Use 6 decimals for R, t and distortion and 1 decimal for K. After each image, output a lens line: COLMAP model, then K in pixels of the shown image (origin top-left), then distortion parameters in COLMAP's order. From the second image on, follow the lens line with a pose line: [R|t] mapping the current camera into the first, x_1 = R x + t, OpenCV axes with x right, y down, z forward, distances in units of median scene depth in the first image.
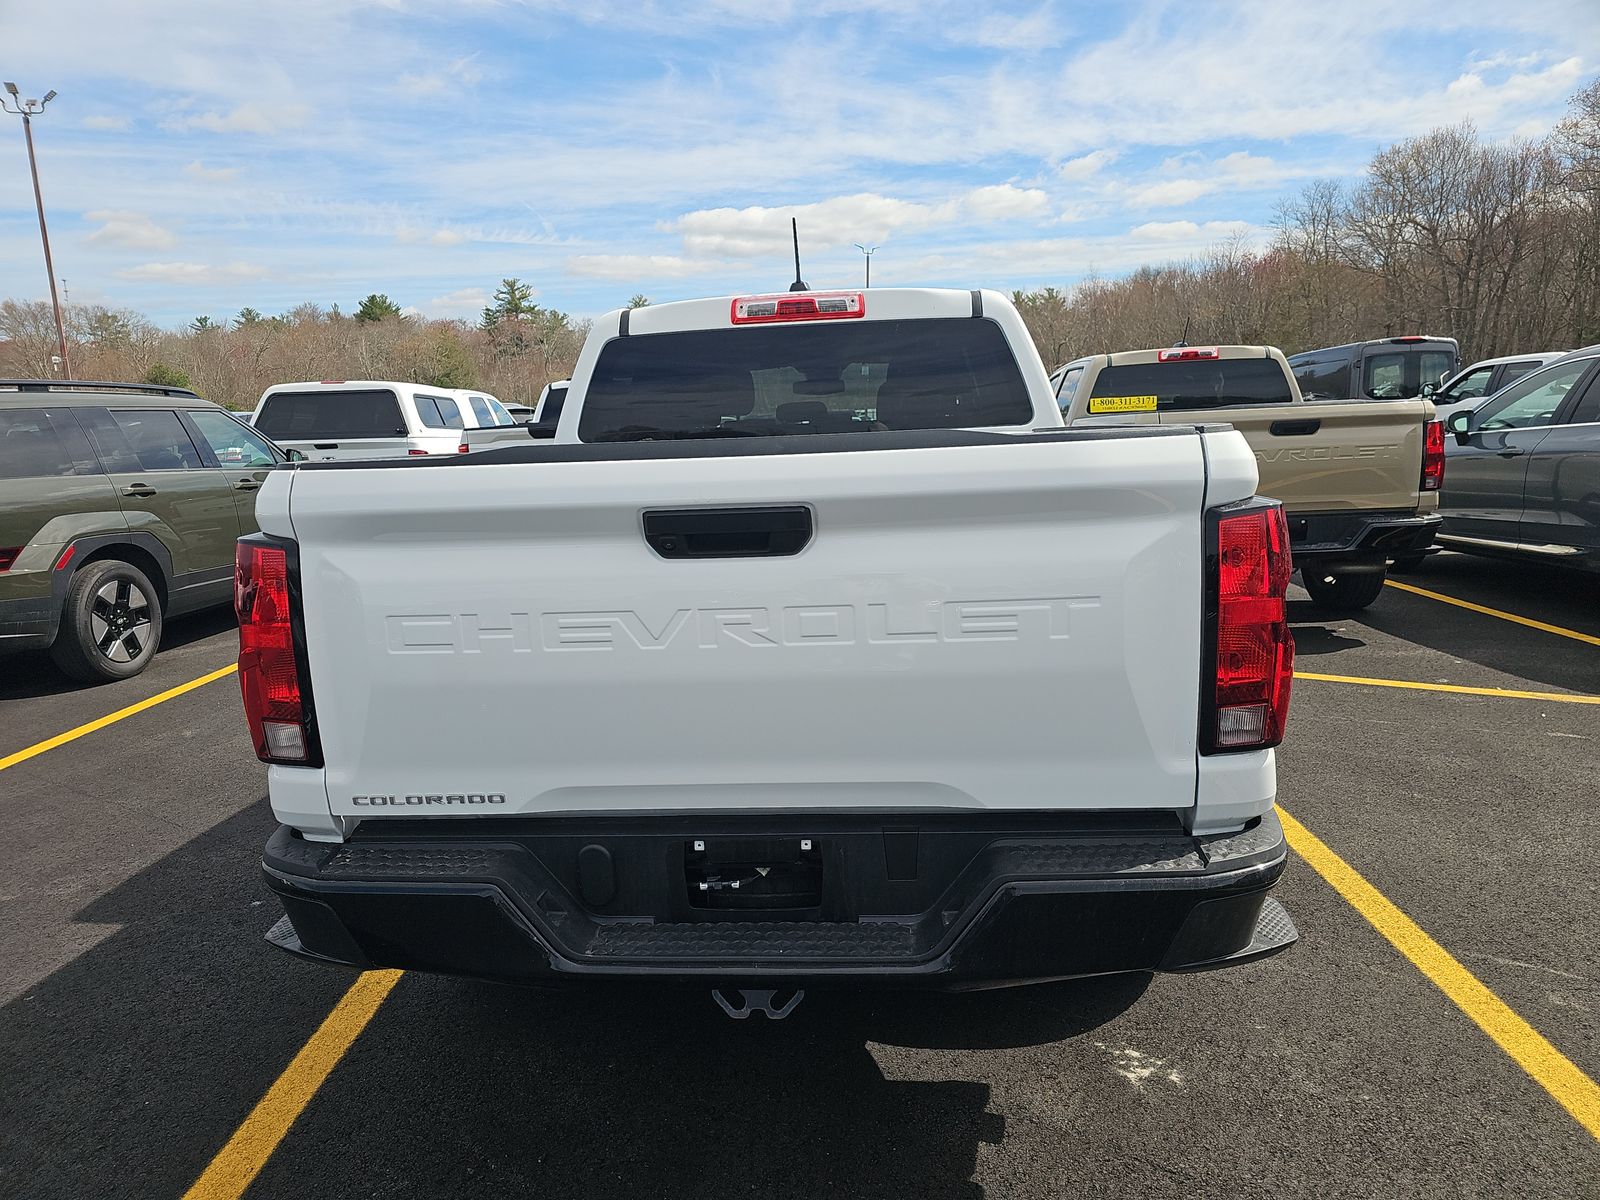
lens RADIAL K [[1071.2, 0, 784.7], [0, 1071.2, 611.1], [0, 0, 1]] dist [0.049232, -0.043002]
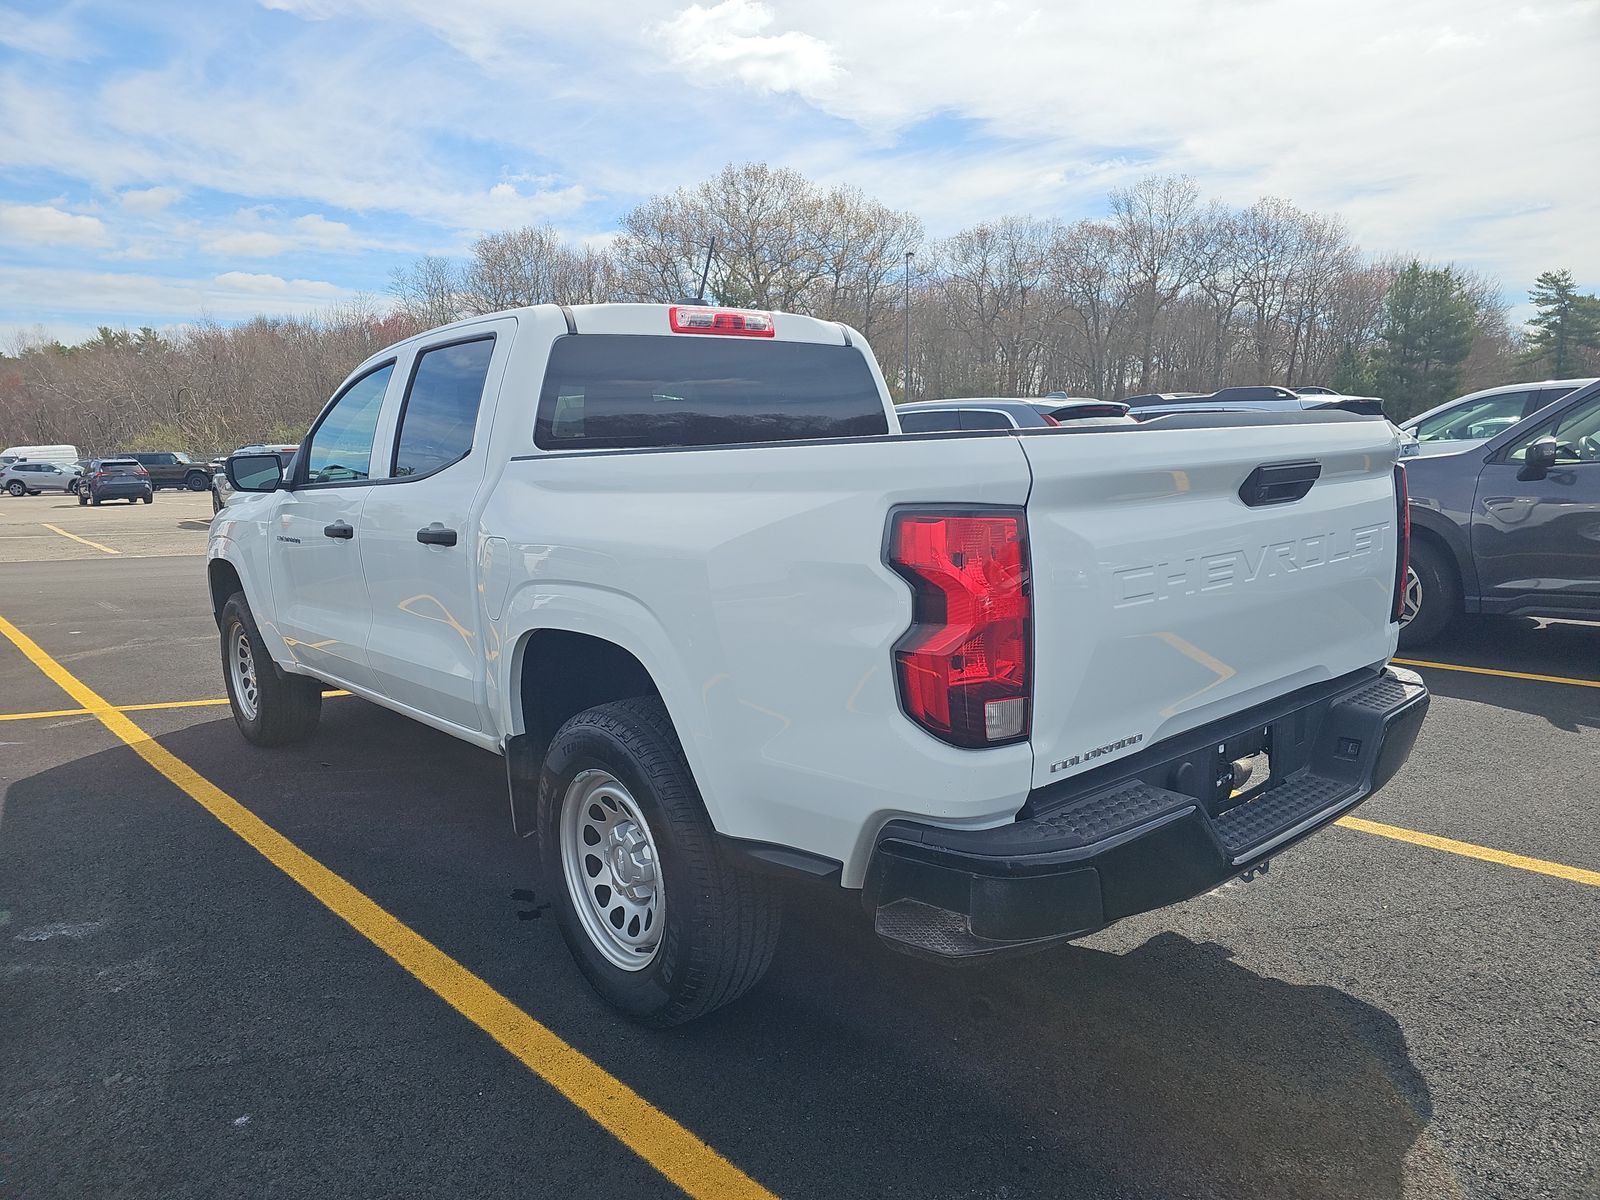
lens RADIAL K [[1080.0, 0, 800.0], [0, 1080.0, 600.0], [0, 0, 1]] dist [0.049280, -0.048771]
pose [[0.695505, -0.085769, 0.713384, -0.900801], [0.131670, 0.991251, -0.009194, 0.000436], [-0.706354, 0.100325, 0.700713, 0.321181]]
